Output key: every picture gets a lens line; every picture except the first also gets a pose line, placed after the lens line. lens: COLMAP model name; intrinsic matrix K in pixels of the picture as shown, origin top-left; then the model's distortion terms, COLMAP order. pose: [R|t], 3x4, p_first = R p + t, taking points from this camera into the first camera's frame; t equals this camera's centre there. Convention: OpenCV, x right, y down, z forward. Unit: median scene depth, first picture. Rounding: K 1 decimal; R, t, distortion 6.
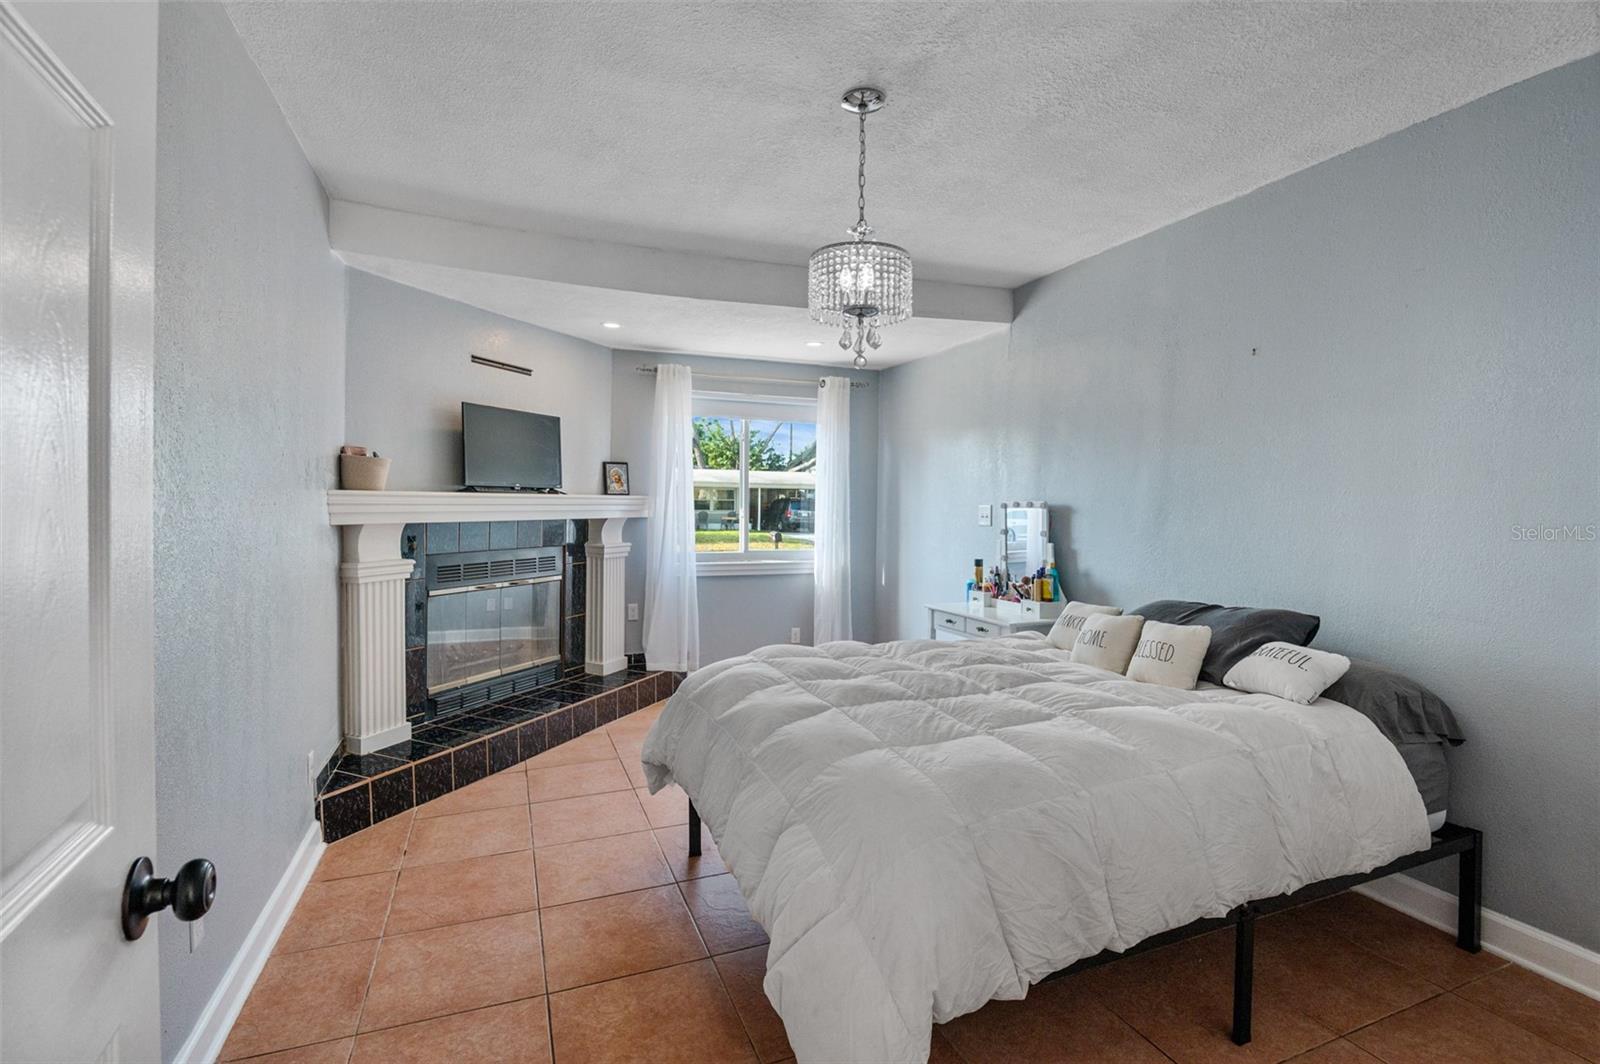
lens RADIAL K [[752.1, 0, 805.8], [0, 752.1, 512.3], [0, 0, 1]] dist [-0.015574, -0.000515]
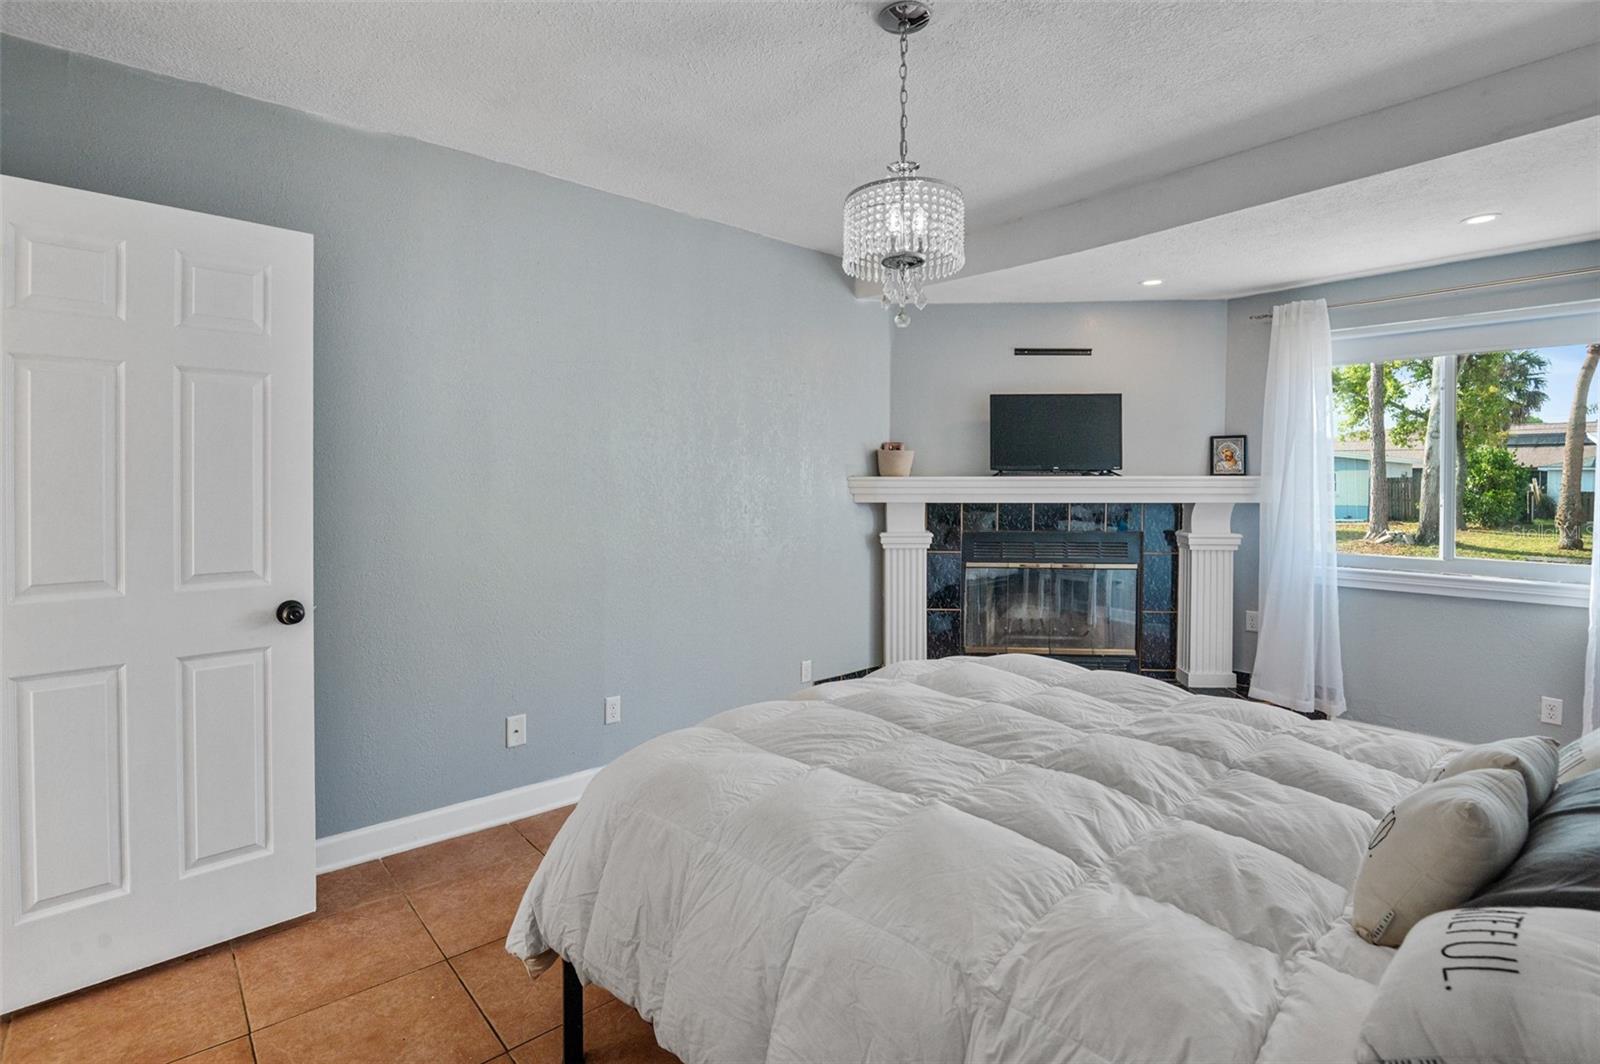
lens RADIAL K [[752.8, 0, 789.9], [0, 752.8, 490.8], [0, 0, 1]] dist [-0.004776, -0.000504]
pose [[0.317701, -0.002089, -0.948189, 0.430462], [-0.009236, 0.999943, -0.005298, 0.003063], [0.948146, 0.010441, 0.317664, 0.316709]]
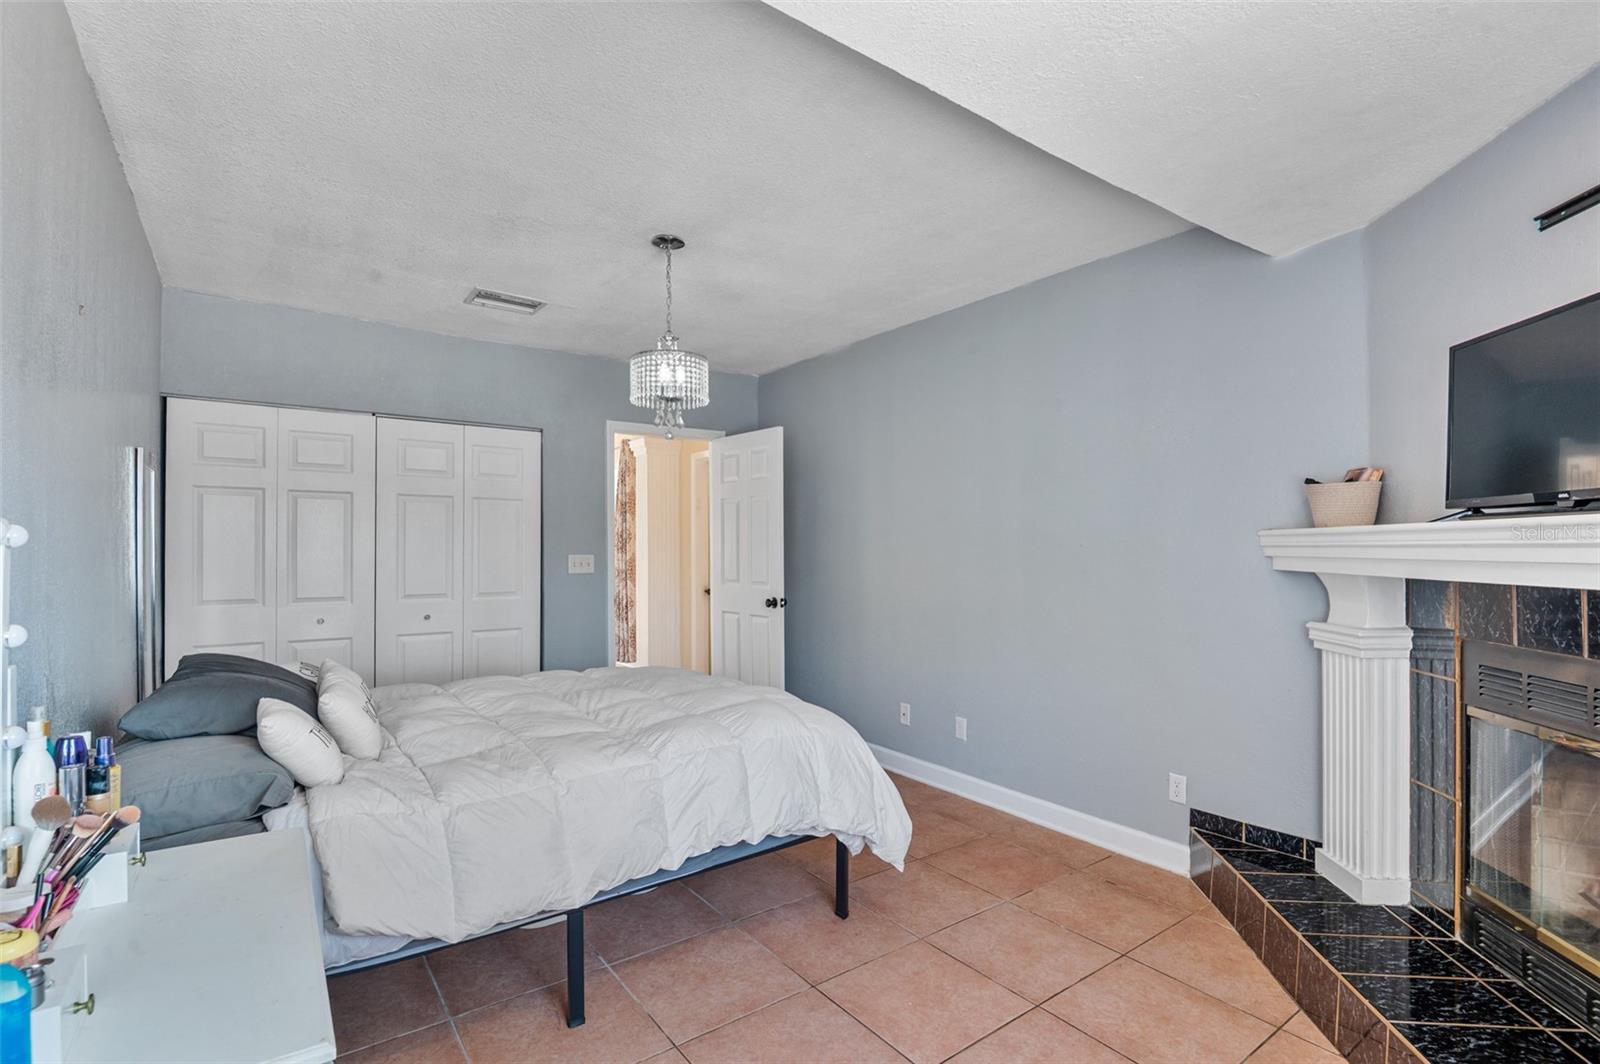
lens RADIAL K [[741.0, 0, 793.5], [0, 741.0, 533.4], [0, 0, 1]] dist [-0.009225, -0.000731]
pose [[-0.971772, -0.014968, -0.235448, 0.081563], [-0.014050, 0.999886, -0.005576, -0.008998], [0.235504, -0.002111, -0.971871, 1.191636]]
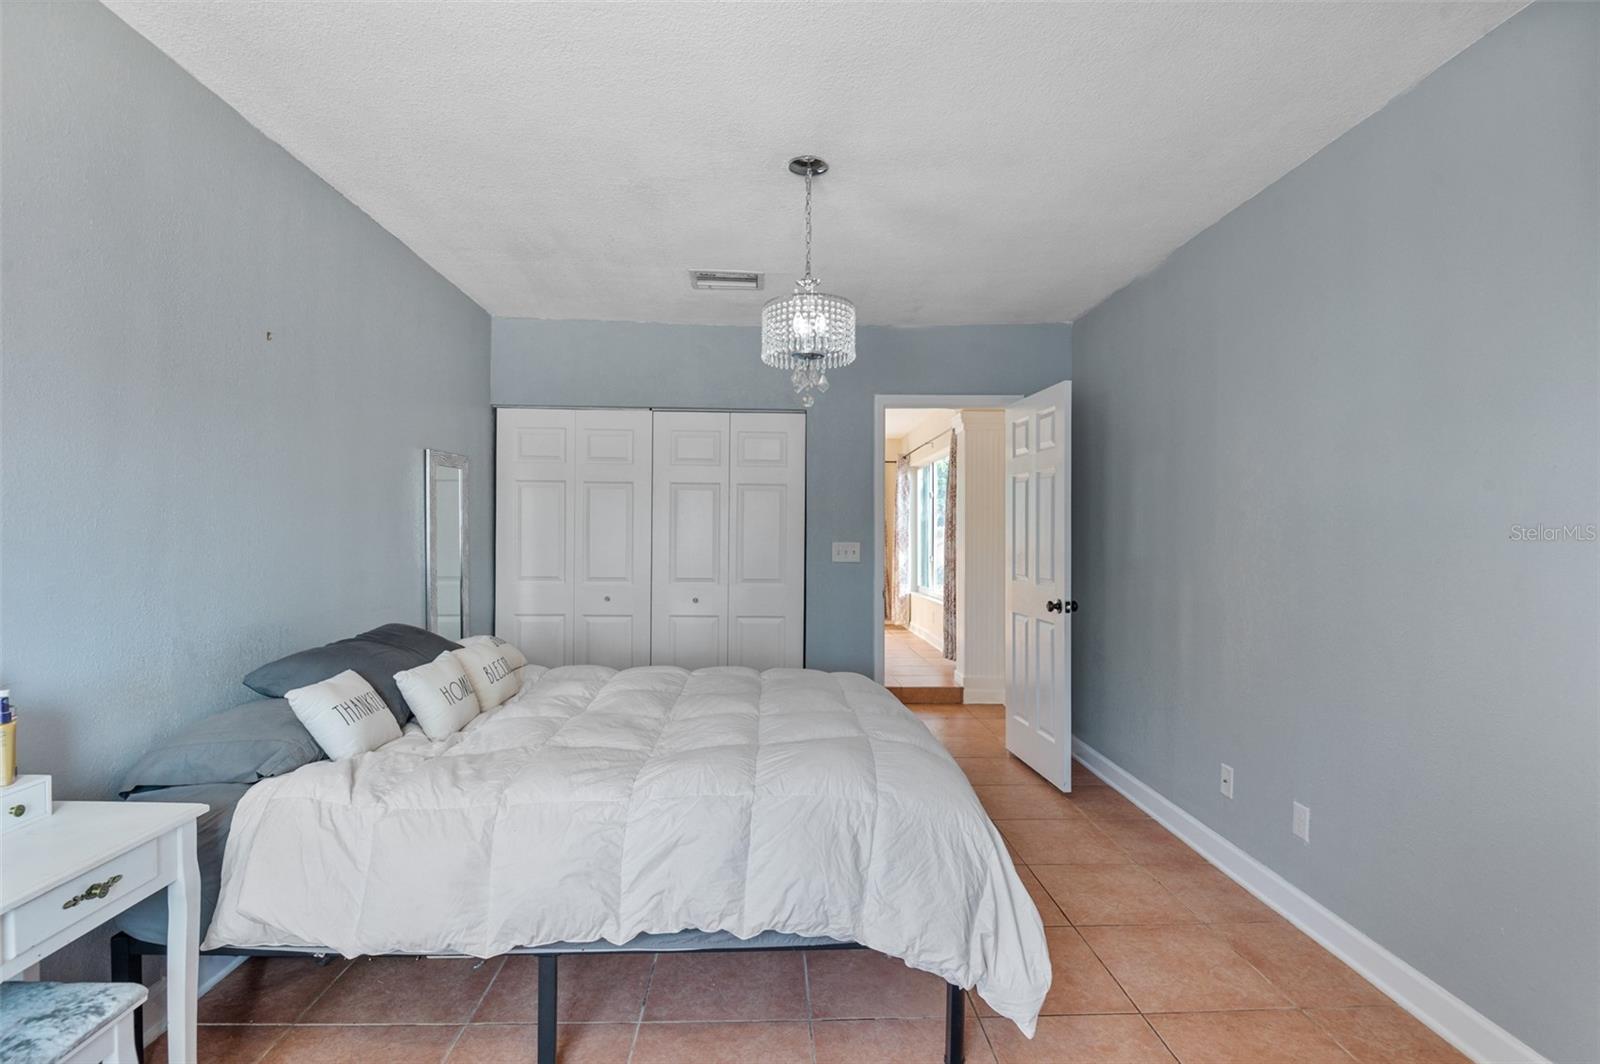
lens RADIAL K [[743.5, 0, 786.9], [0, 743.5, 528.2], [0, 0, 1]] dist [-0.011742, -0.000729]
pose [[-0.937704, -0.015084, 0.347108, -0.144427], [-0.011548, 0.999858, 0.012252, -0.009832], [-0.347244, 0.007480, -0.937745, 1.043743]]
